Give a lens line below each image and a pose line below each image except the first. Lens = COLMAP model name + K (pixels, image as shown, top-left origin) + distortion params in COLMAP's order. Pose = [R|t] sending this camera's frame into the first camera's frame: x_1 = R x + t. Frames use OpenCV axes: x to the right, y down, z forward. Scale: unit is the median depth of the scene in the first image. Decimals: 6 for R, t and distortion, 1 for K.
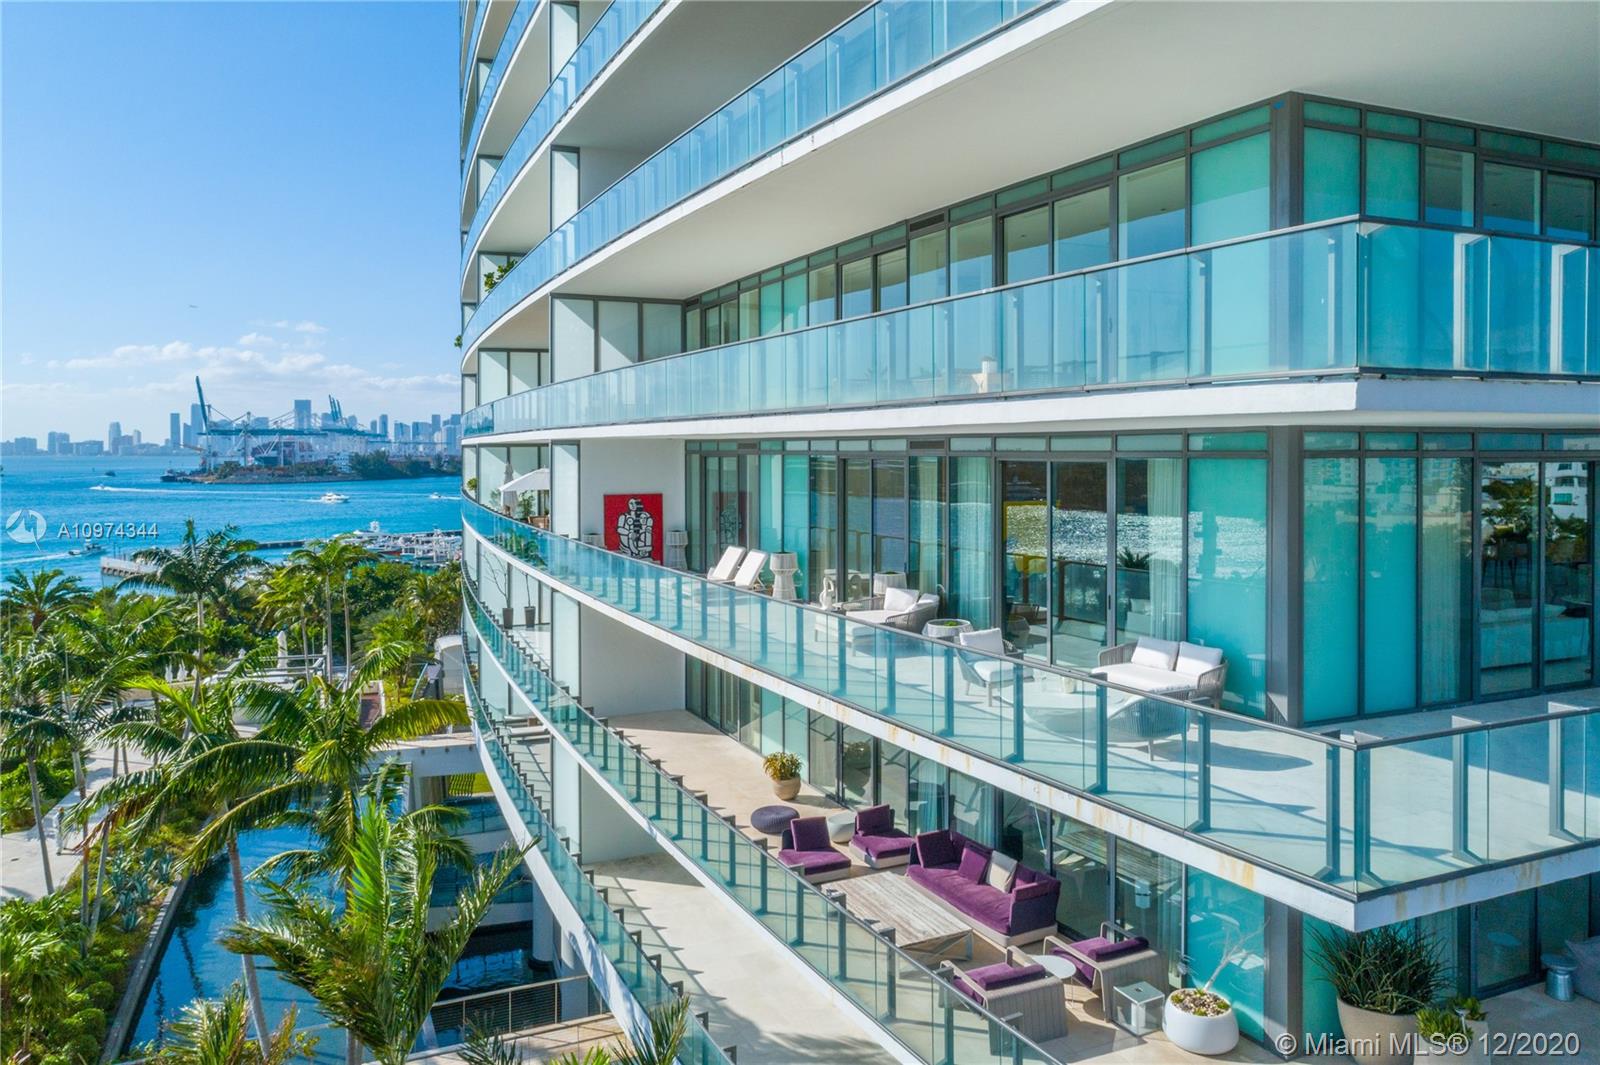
lens RADIAL K [[1091.0, 0, 800.8], [0, 1091.0, 496.4], [0, 0, 1]] dist [-0.002422, -0.002160]
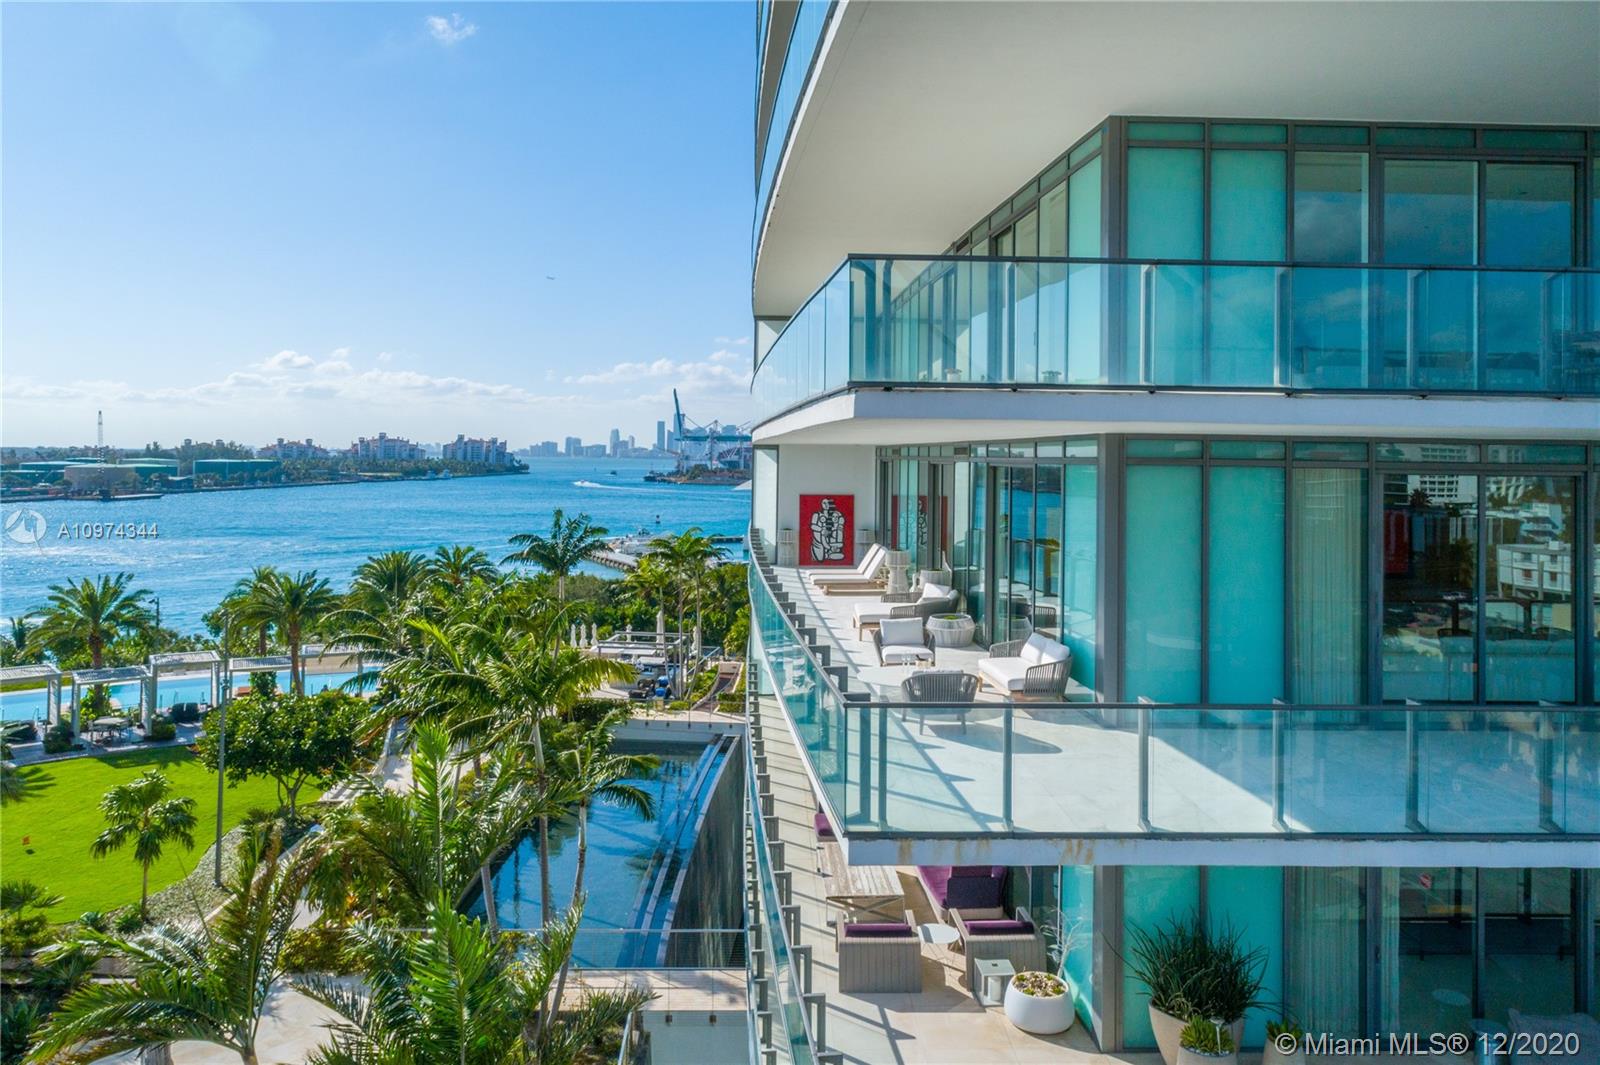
lens RADIAL K [[1092.0, 0, 809.3], [0, 1092.0, 465.6], [0, 0, 1]] dist [-0.010641, -0.001261]
pose [[0.927570, 0.015710, -0.373318, 0.243537], [-0.029139, 0.999114, -0.030354, 0.002552], [0.372511, 0.039033, 0.927207, -0.030882]]
